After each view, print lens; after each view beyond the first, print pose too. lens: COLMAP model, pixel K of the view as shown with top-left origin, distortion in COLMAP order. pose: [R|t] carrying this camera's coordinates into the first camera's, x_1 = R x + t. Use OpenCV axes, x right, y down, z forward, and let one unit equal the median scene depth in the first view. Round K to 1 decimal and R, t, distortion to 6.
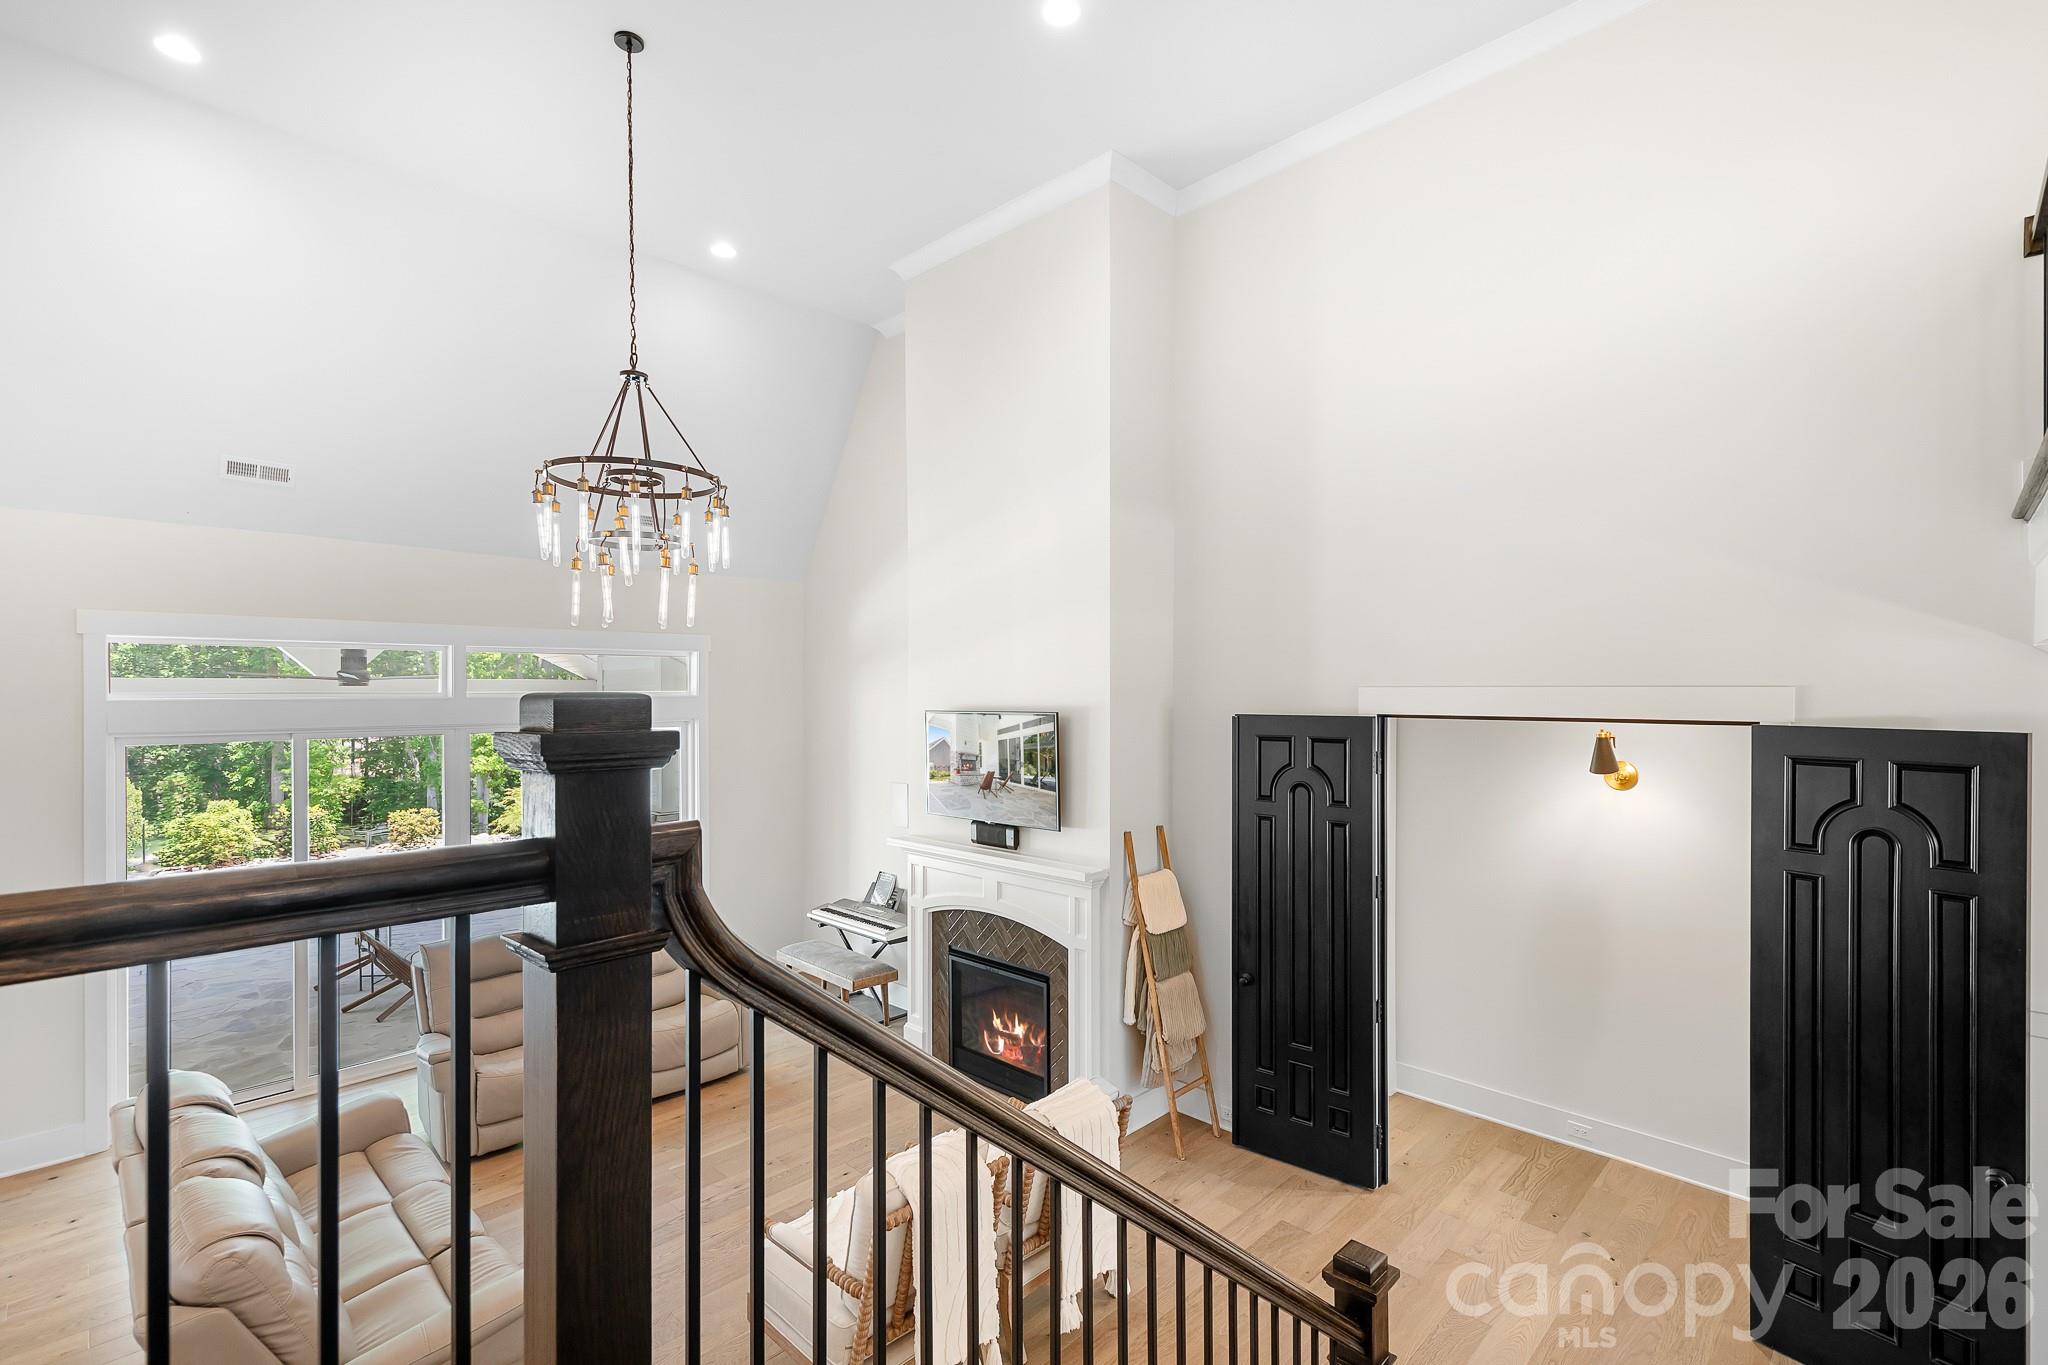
lens RADIAL K [[921.2, 0, 1037.6], [0, 921.2, 694.9], [0, 0, 1]] dist [0.001437, -0.001369]
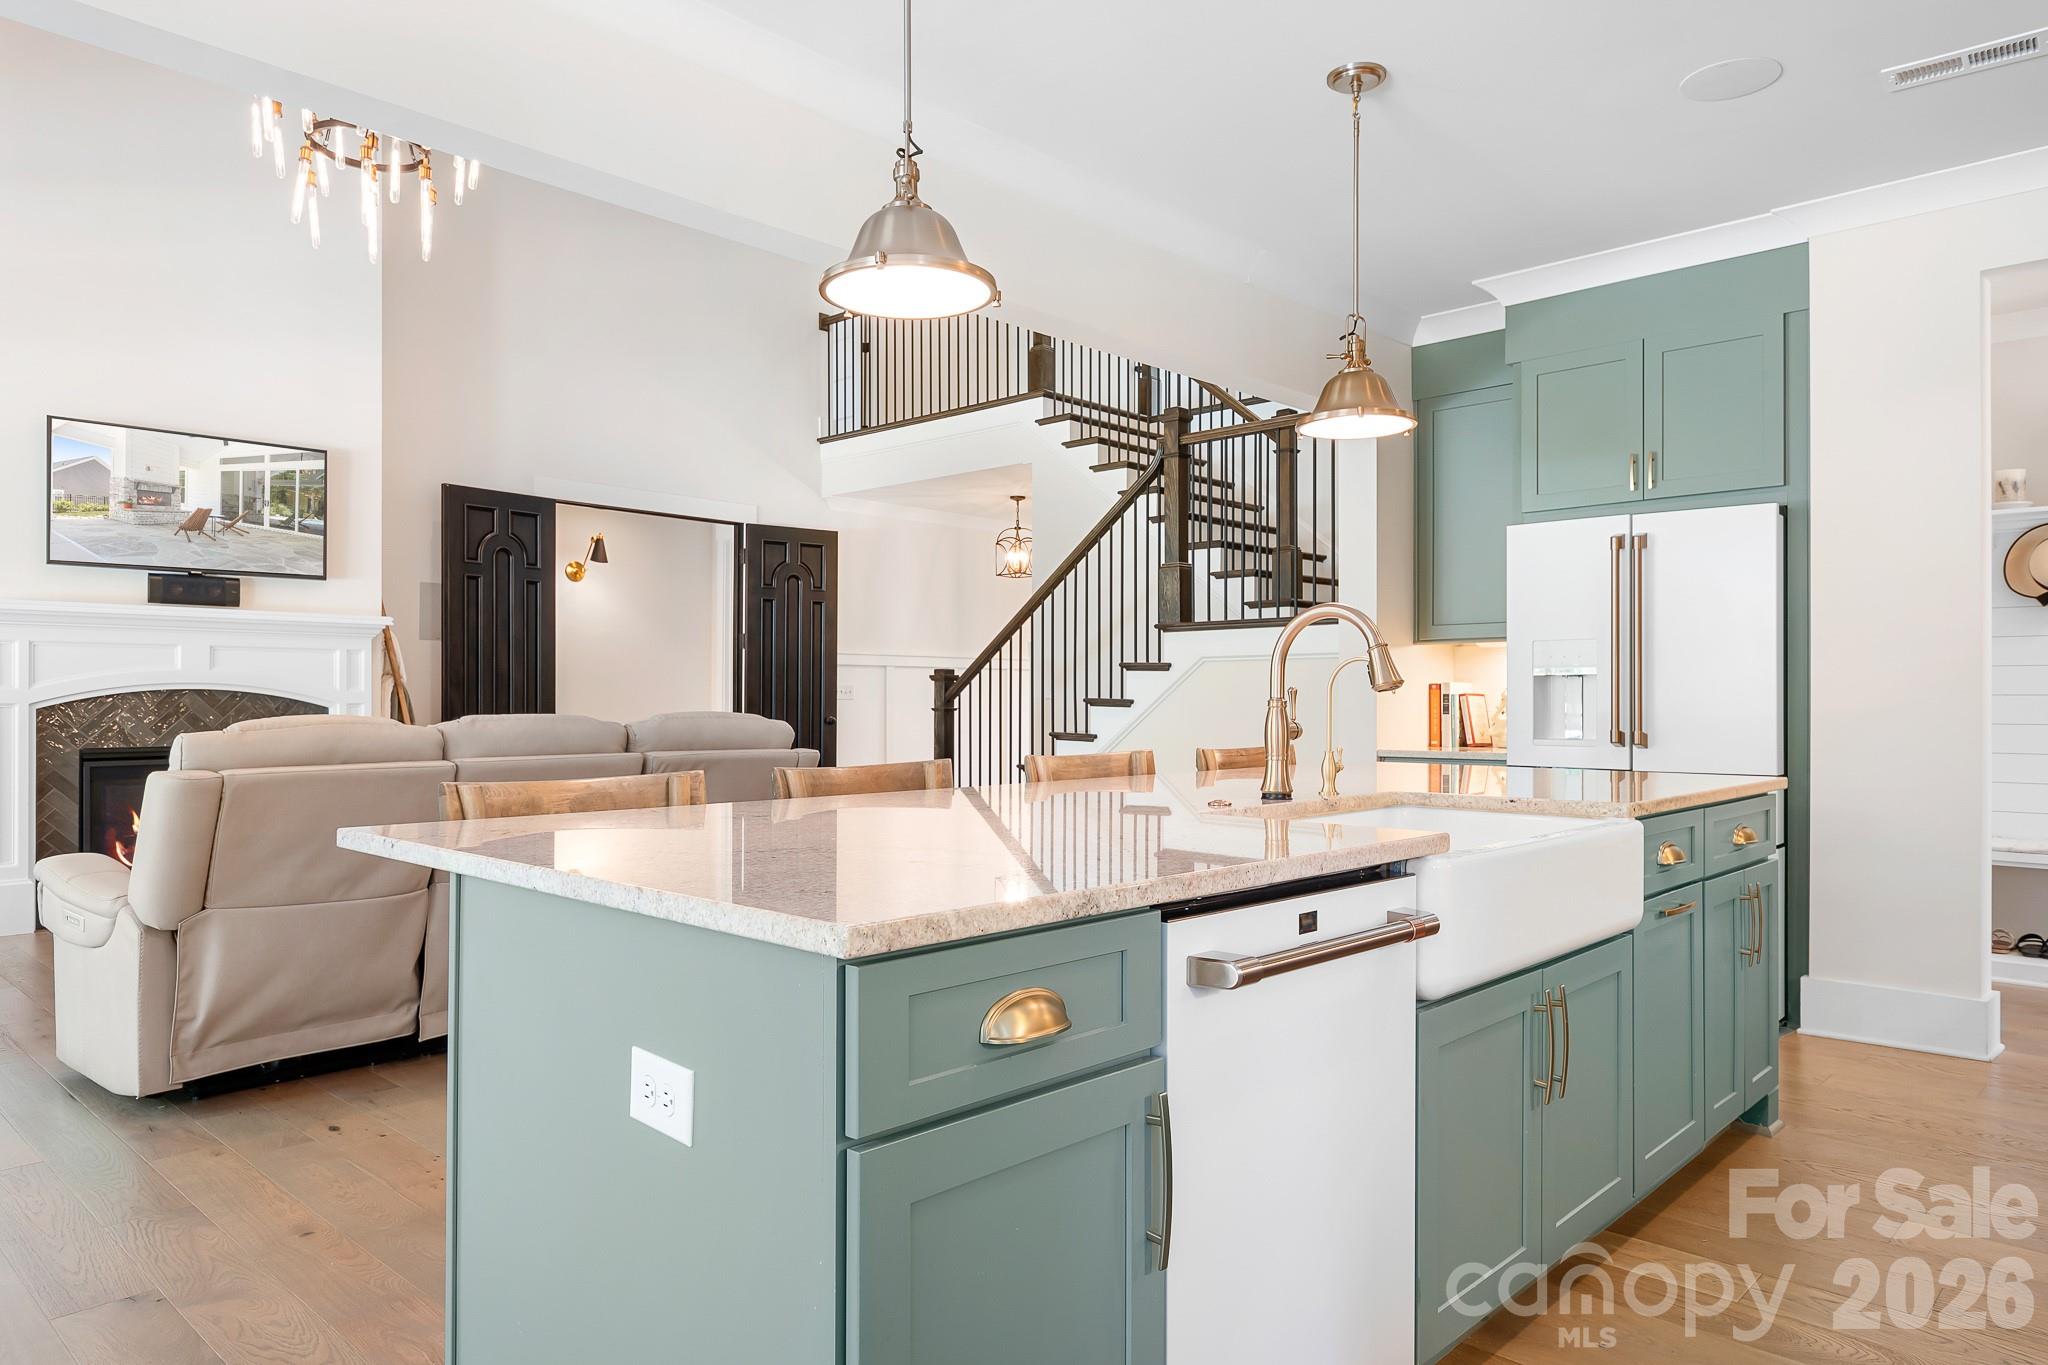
lens RADIAL K [[1293.7, 0, 1025.4], [0, 1293.7, 689.2], [0, 0, 1]] dist [-0.001856, -0.000763]
pose [[-0.009153, 0.019344, 0.999771, -1.202094], [0.013361, 0.999726, -0.019221, 0.276369], [-0.999869, 0.013182, -0.009409, 0.298561]]
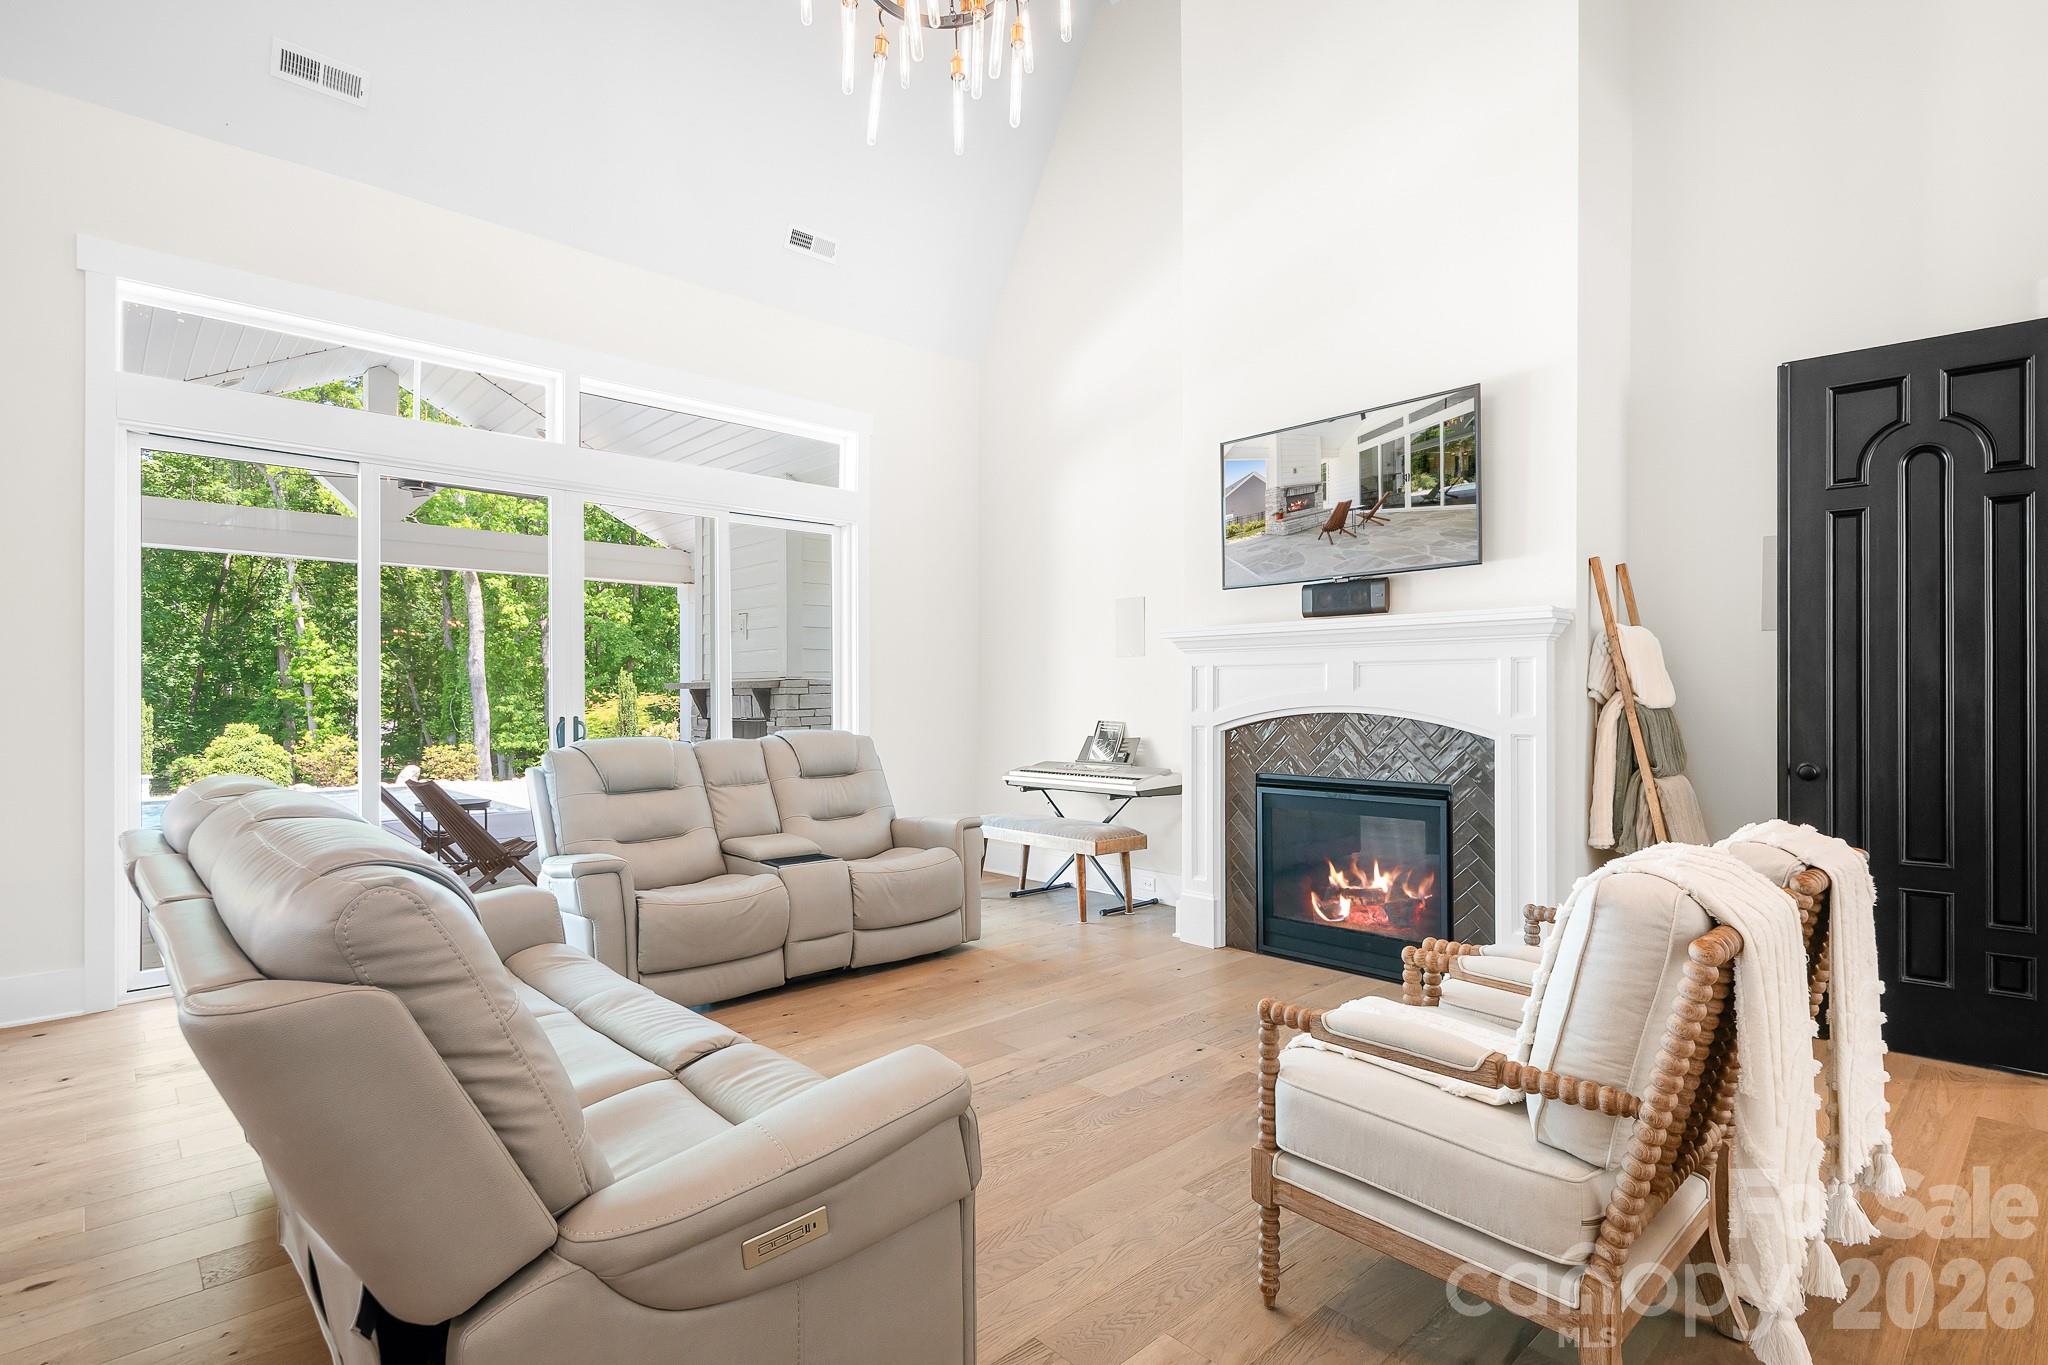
lens RADIAL K [[995.8, 0, 1024.3], [0, 995.8, 697.7], [0, 0, 1]] dist [0.005067, -0.002555]
pose [[0.998624, 0.002024, -0.052406, -0.253228], [-0.002145, 0.999995, -0.002256, 0.234627], [0.052401, 0.002365, 0.998623, 0.250445]]
